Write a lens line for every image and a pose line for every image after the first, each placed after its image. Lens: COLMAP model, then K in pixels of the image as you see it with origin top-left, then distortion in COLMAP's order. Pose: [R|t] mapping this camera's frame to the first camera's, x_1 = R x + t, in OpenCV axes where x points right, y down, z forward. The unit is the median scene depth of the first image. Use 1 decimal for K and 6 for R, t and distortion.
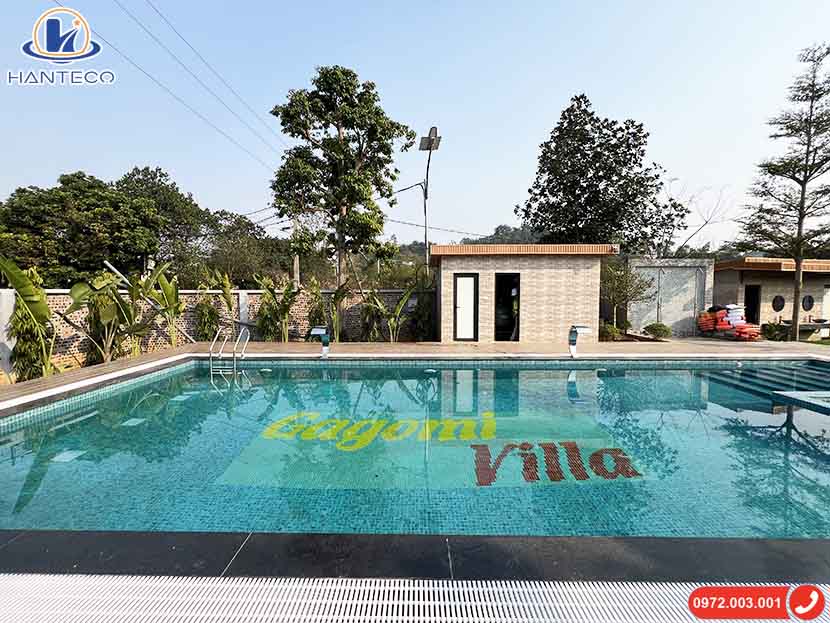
lens RADIAL K [[332.5, 0, 415.0], [0, 332.5, 311.5], [0, 0, 1]] dist [0.002488, 0.000102]
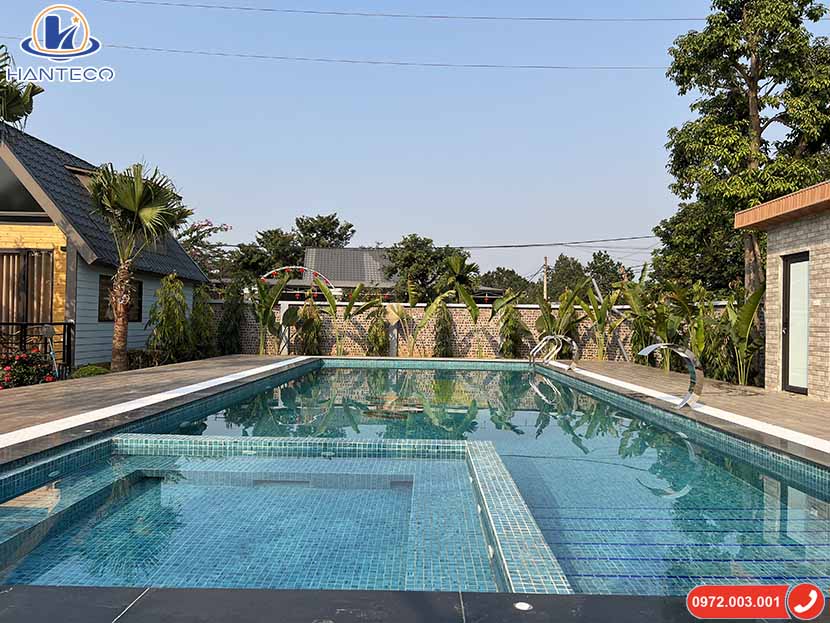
lens RADIAL K [[622.0, 0, 419.4], [0, 622.0, 314.0], [0, 0, 1]] dist [0.093450, -0.142863]
pose [[0.010711, -0.020678, -0.999729, 1.071730], [-0.059238, 0.998017, -0.021278, 0.027244], [0.998186, 0.059450, 0.009465, 0.437159]]
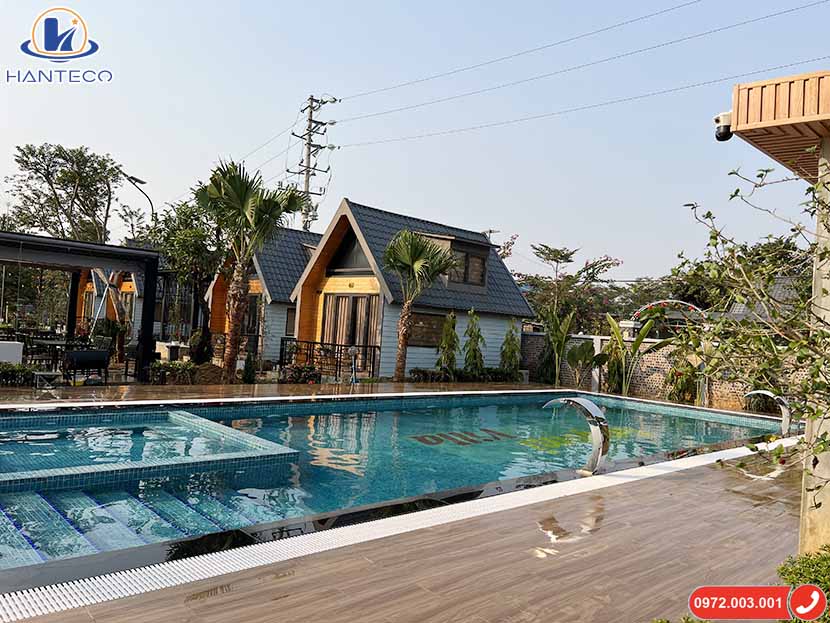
lens RADIAL K [[622.0, 0, 419.4], [0, 622.0, 314.0], [0, 0, 1]] dist [0.093450, -0.142863]
pose [[-0.716937, -0.071416, -0.693470, 0.935385], [-0.100609, 0.994925, 0.001552, -0.044253], [0.689840, 0.070882, -0.720484, 1.084289]]
